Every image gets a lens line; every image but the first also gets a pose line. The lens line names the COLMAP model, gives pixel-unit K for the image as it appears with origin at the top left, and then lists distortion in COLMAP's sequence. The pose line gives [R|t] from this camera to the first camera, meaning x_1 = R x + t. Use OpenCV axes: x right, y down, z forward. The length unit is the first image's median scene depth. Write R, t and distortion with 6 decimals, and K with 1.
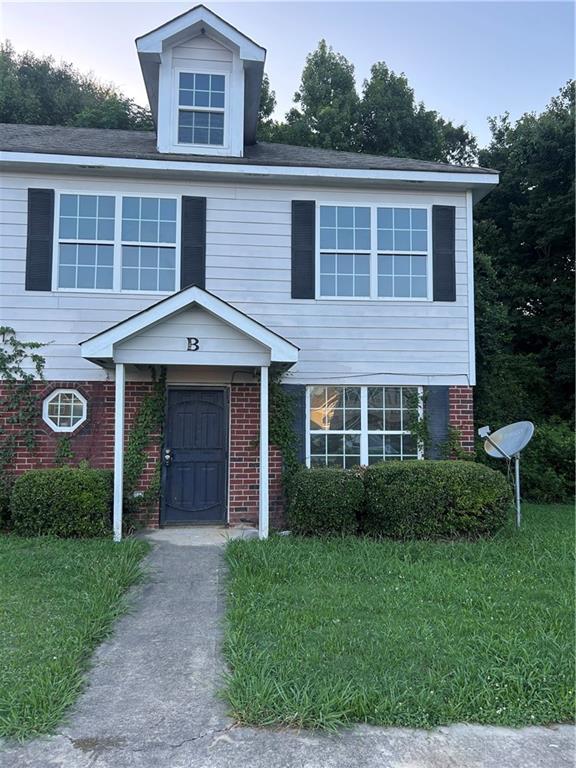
lens RADIAL K [[590.4, 0, 275.1], [0, 590.4, 385.6], [0, 0, 1]] dist [0.056939, -0.005788]
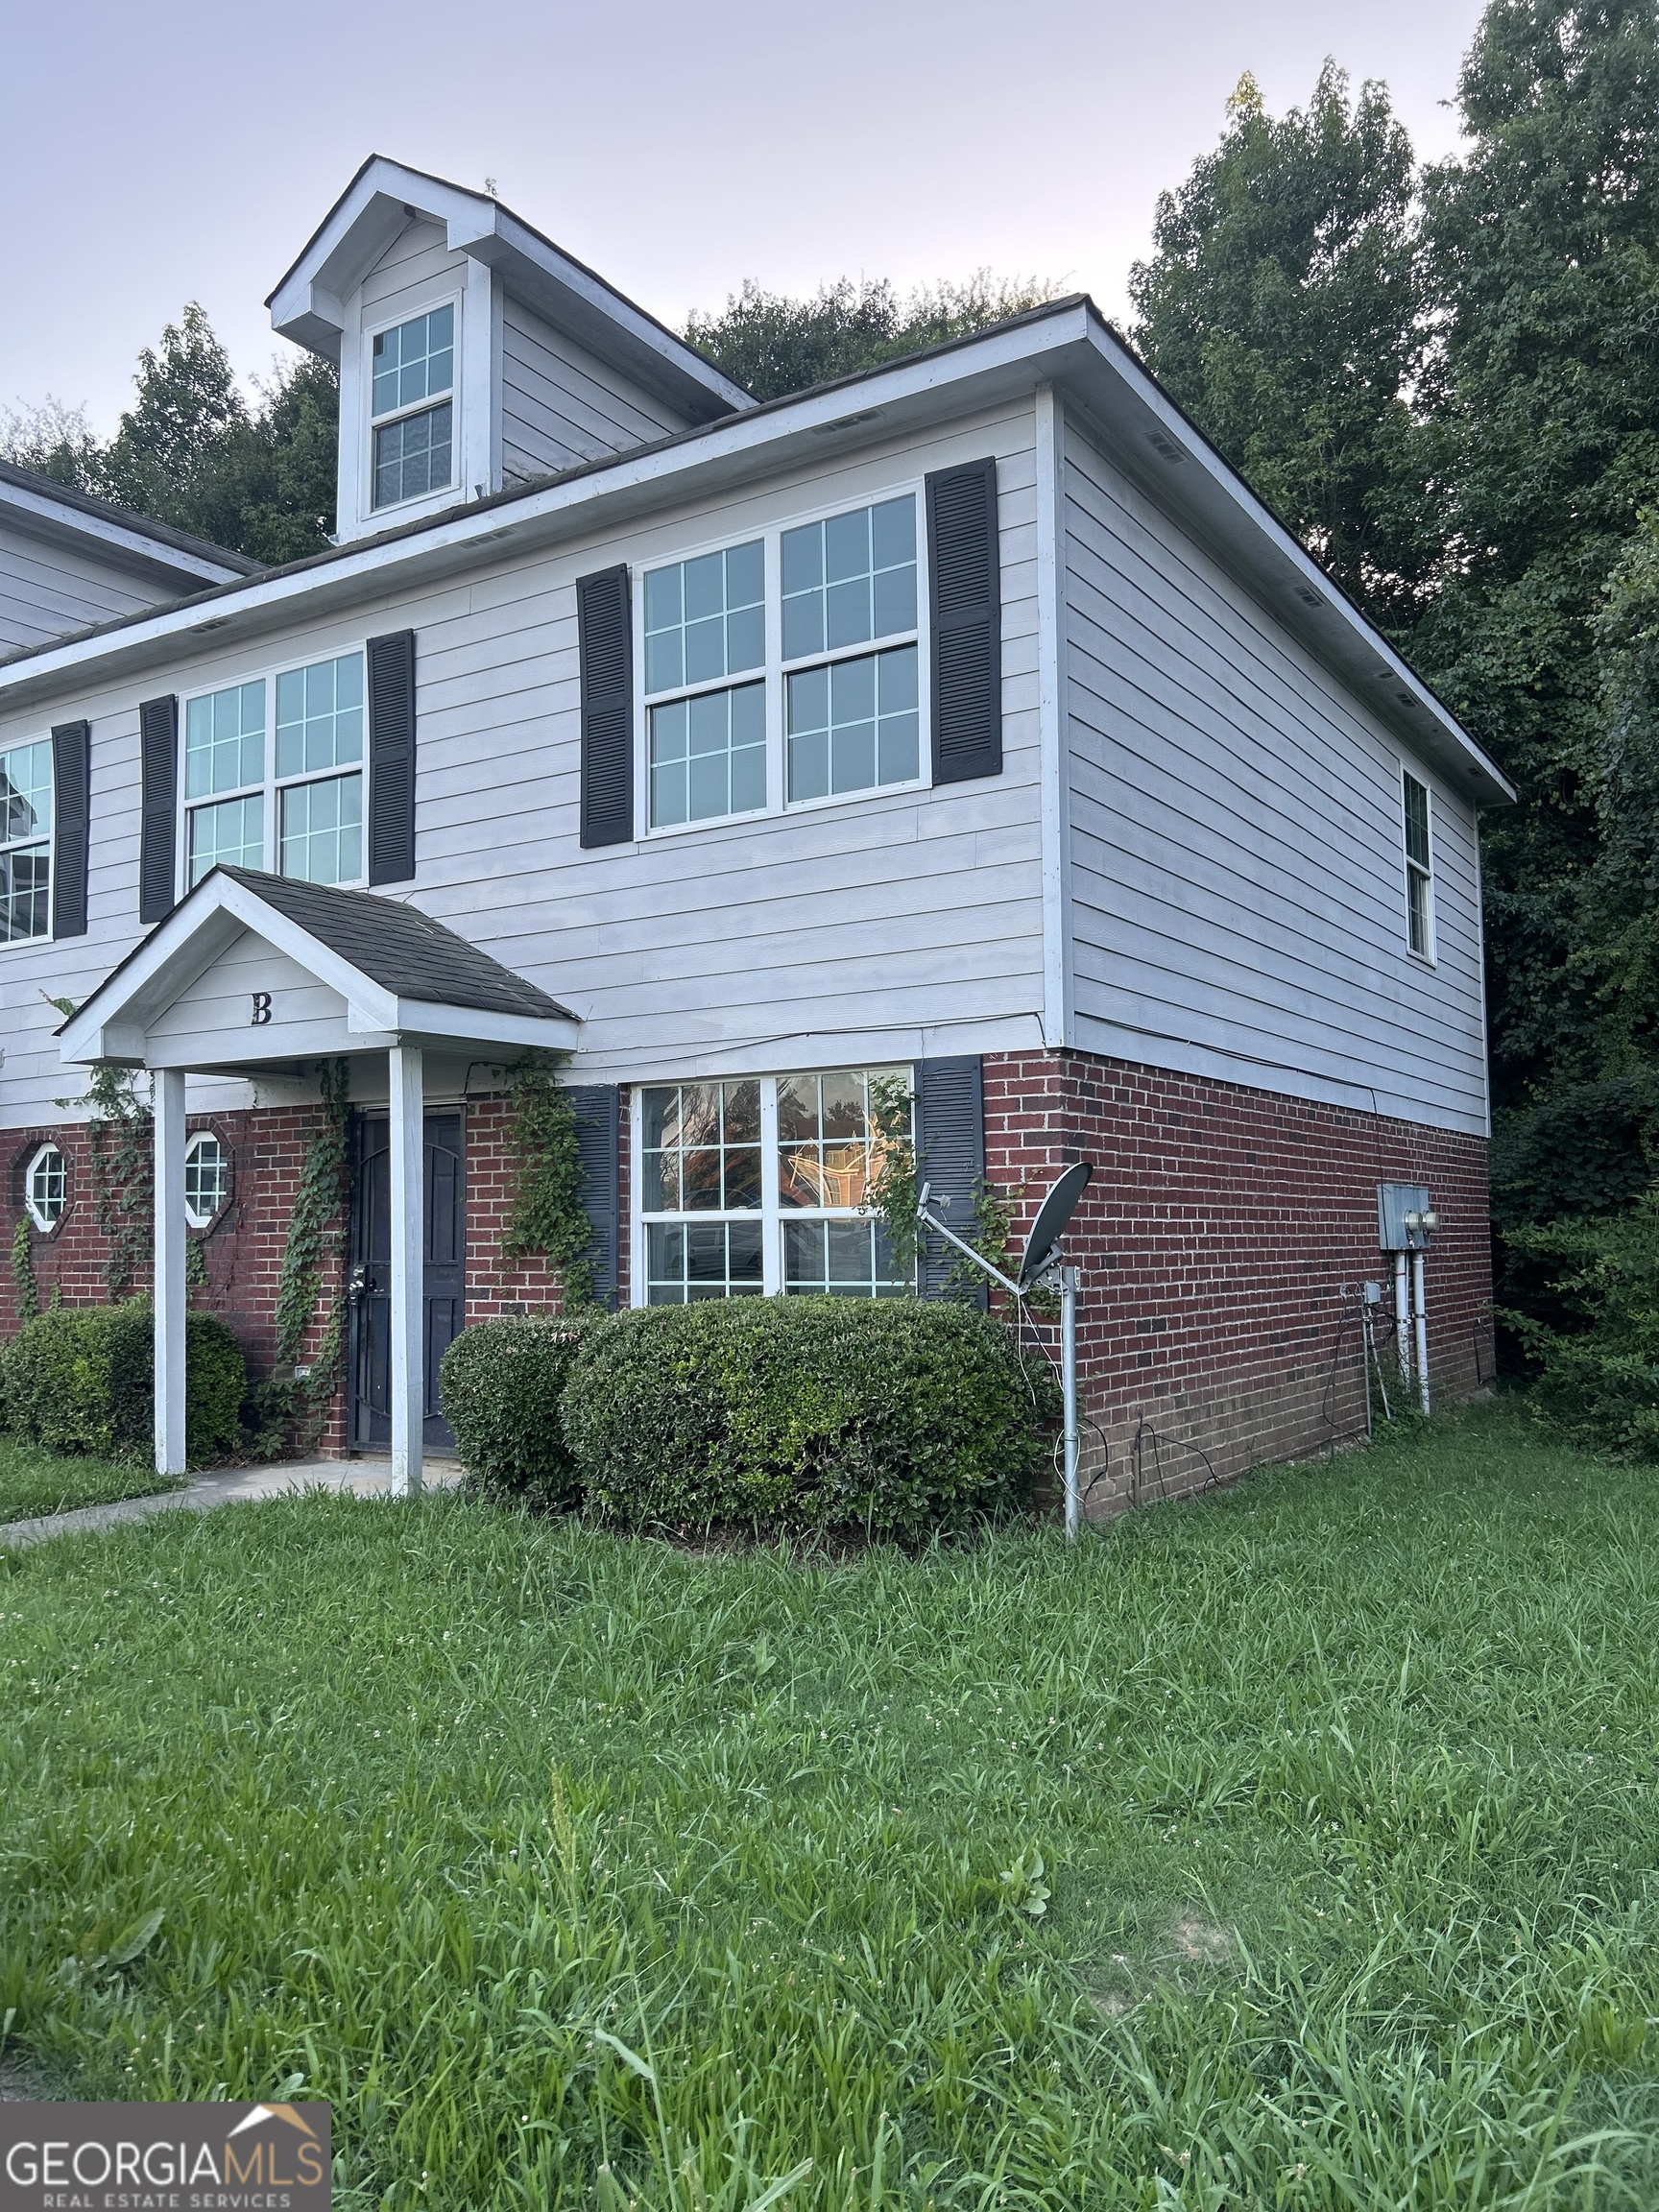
lens RADIAL K [[1700.6, 0, 792.3], [0, 1700.6, 1110.5], [0, 0, 1]] dist [0.056939, -0.005788]
pose [[0.775894, -0.059709, -0.628031, 0.764845], [0.060092, 0.997979, -0.020641, 0.040972], [0.627995, -0.021725, 0.777914, 0.261576]]
